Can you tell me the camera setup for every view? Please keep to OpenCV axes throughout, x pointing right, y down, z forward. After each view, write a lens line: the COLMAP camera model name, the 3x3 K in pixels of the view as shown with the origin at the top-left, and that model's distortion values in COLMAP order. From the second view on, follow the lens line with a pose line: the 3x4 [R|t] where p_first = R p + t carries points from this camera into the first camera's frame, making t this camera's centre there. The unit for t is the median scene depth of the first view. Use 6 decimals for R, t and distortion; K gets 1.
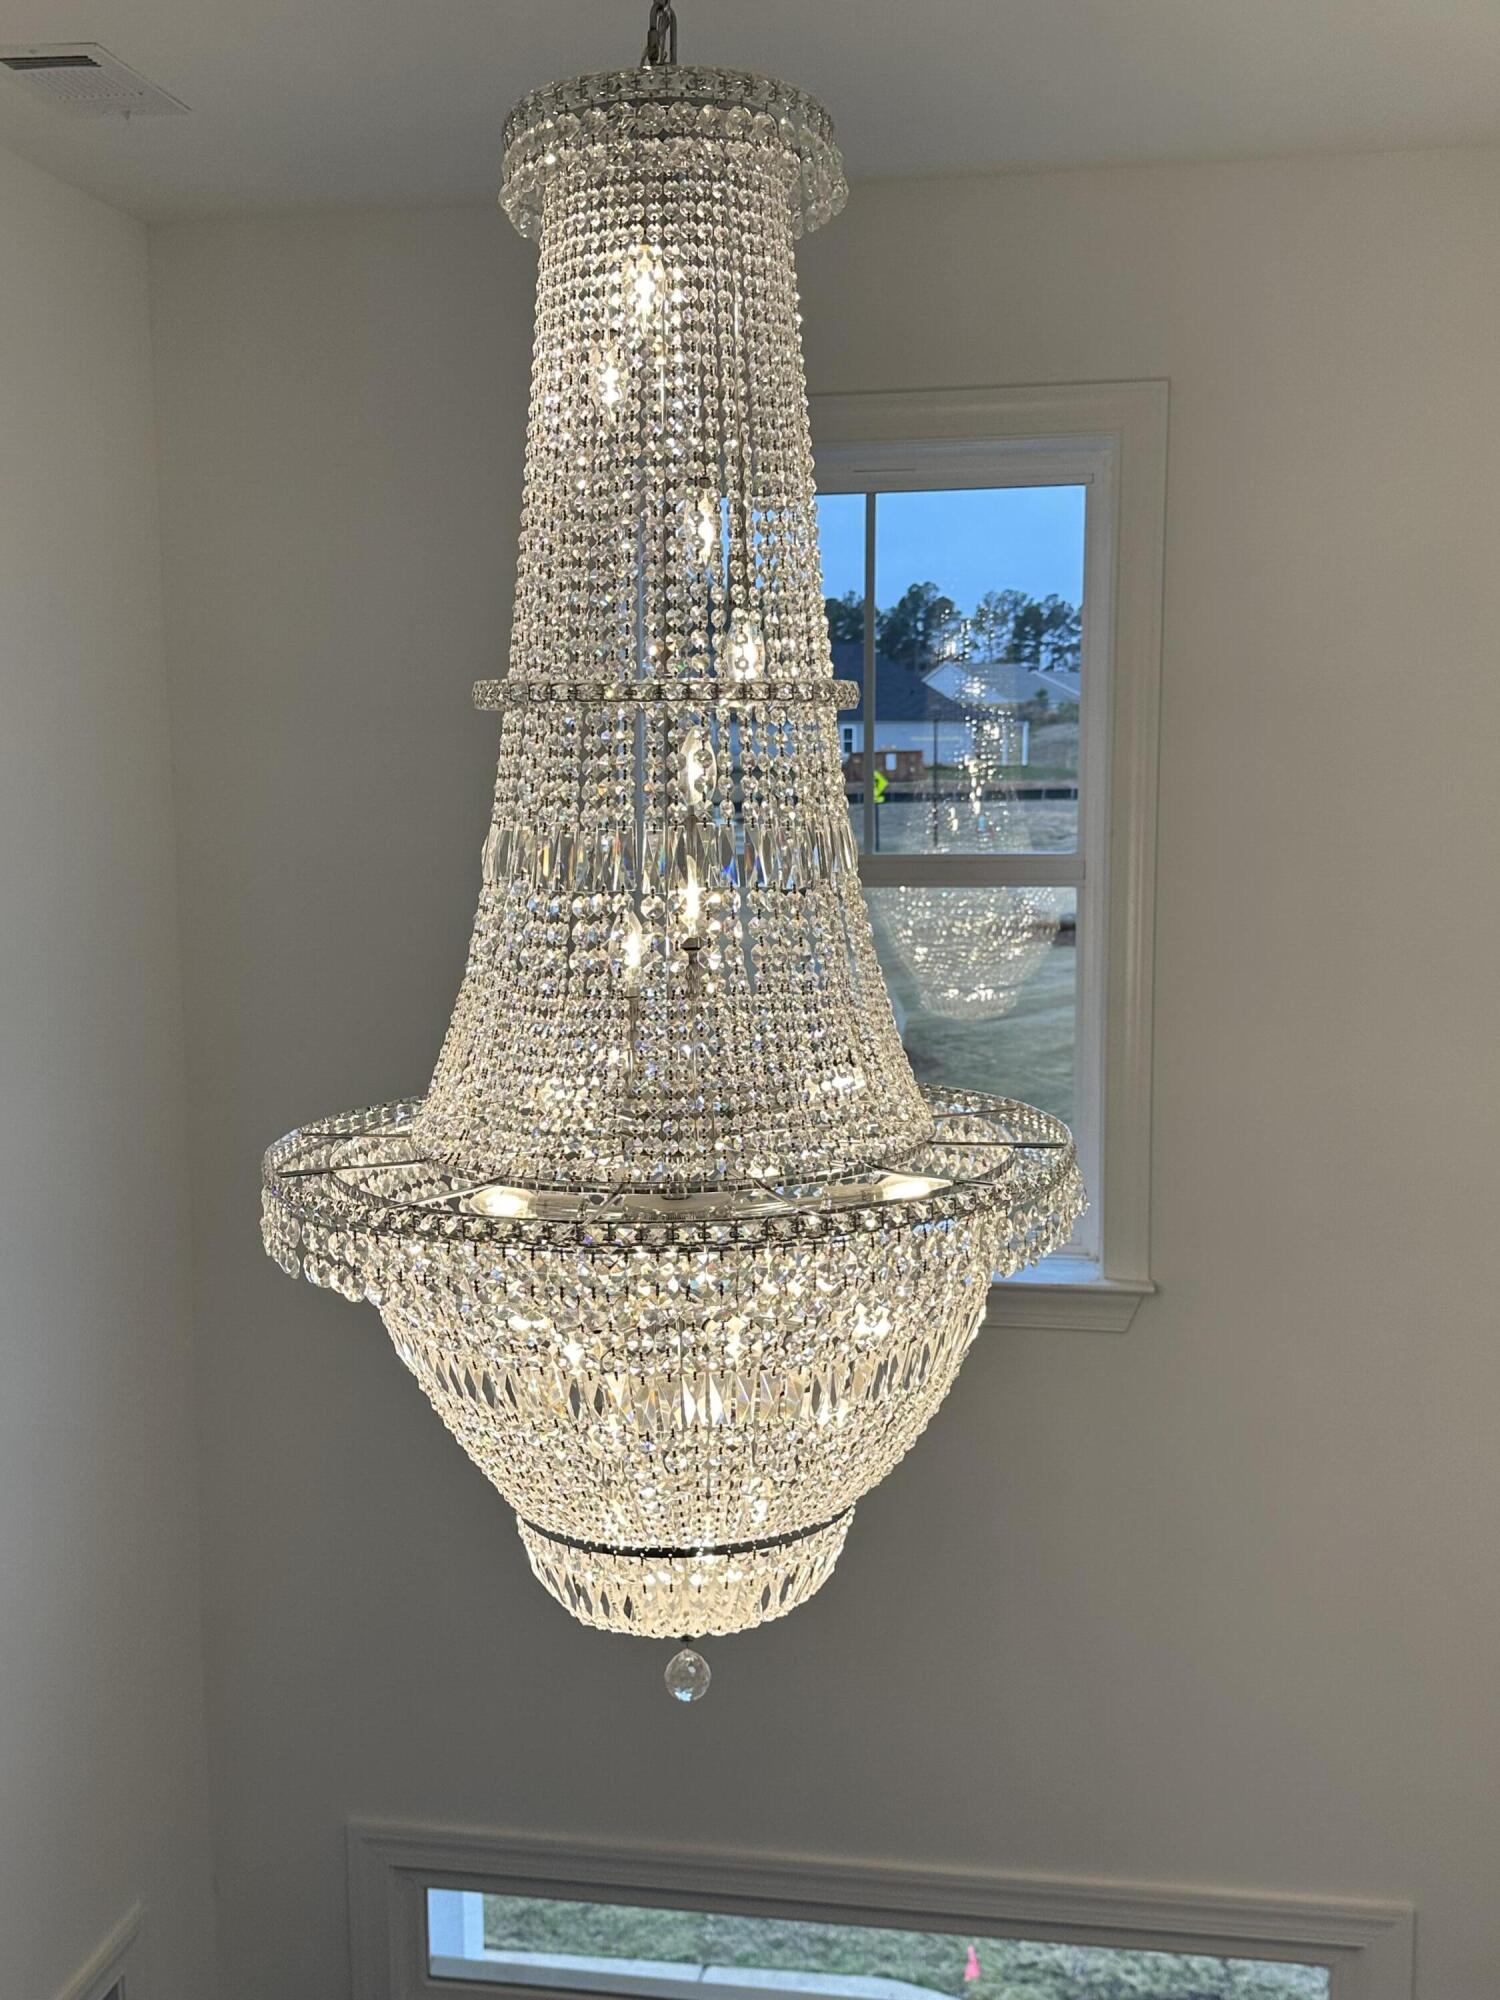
lens RADIAL K [[2012.3, 0, 750.0], [0, 2012.3, 1000.0], [0, 0, 1]] dist [0.011857, 0.013765]
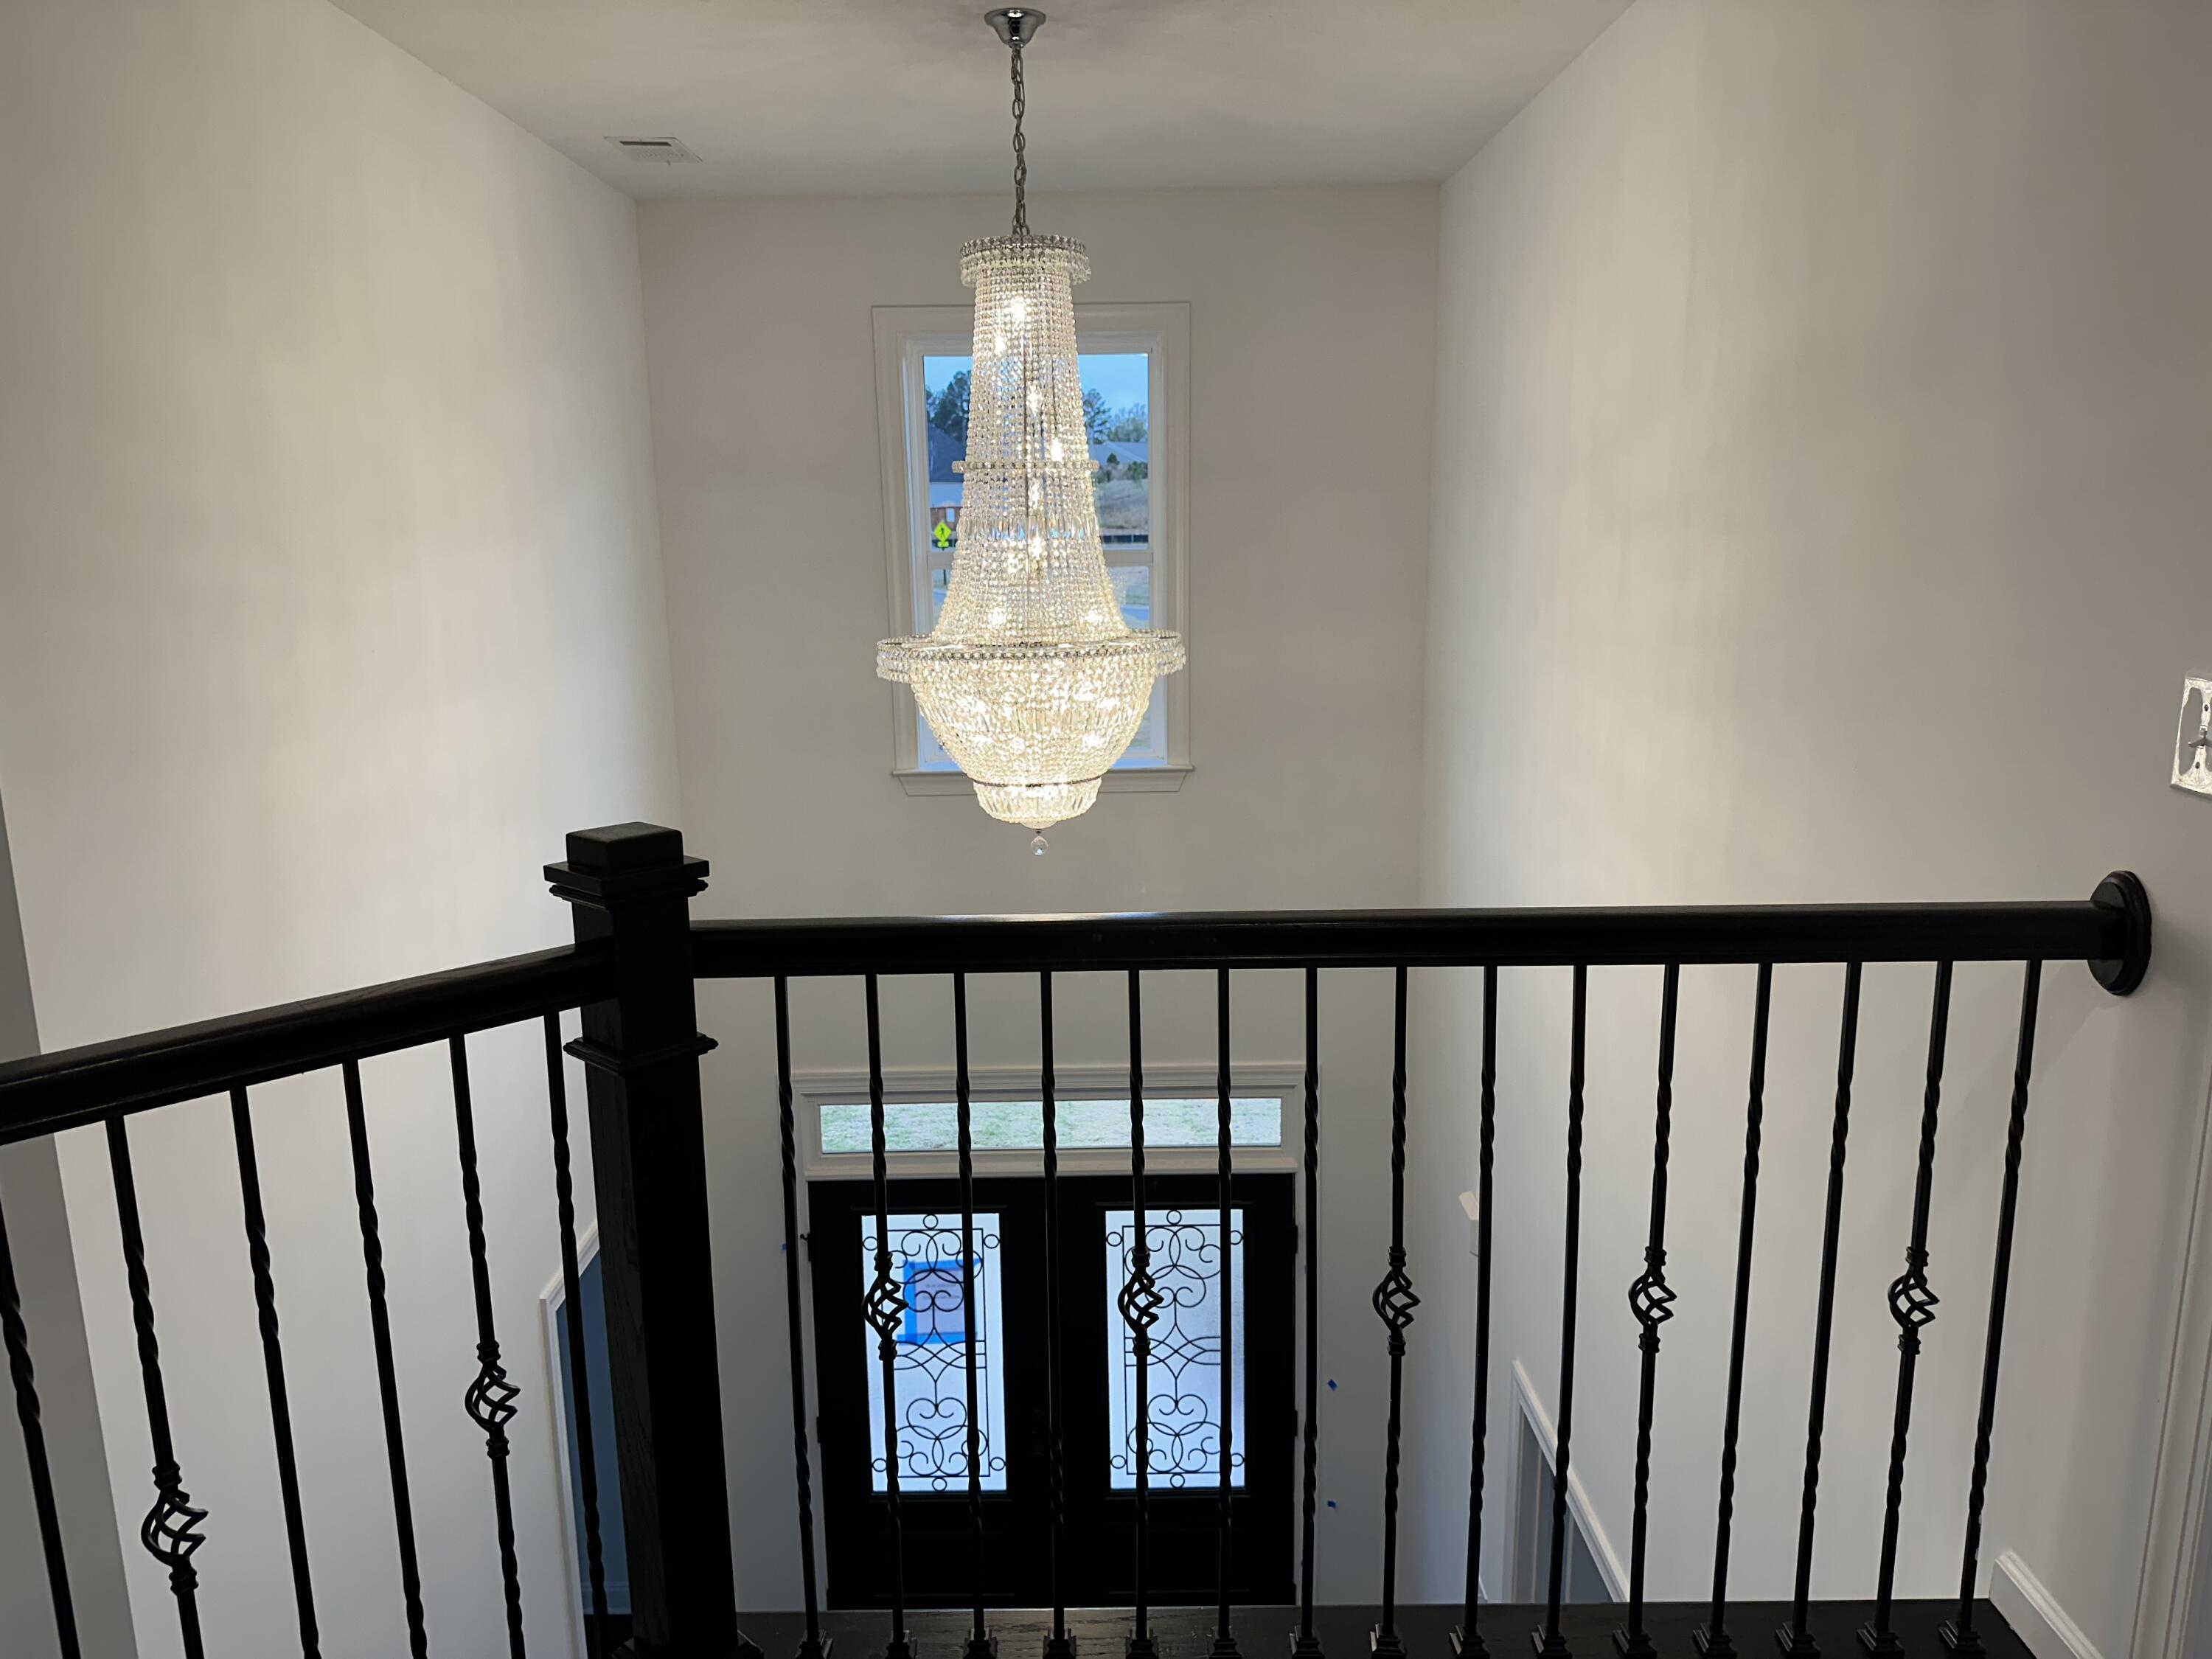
lens RADIAL K [[1569.4, 0, 1106.0], [0, 1569.4, 829.5], [0, 0, 1]] dist [-0.011498, -0.010843]
pose [[0.985472, -0.034903, 0.166210, -0.292113], [0.021428, 0.996387, 0.082185, 0.152713], [-0.168478, -0.077430, 0.982660, -1.048028]]
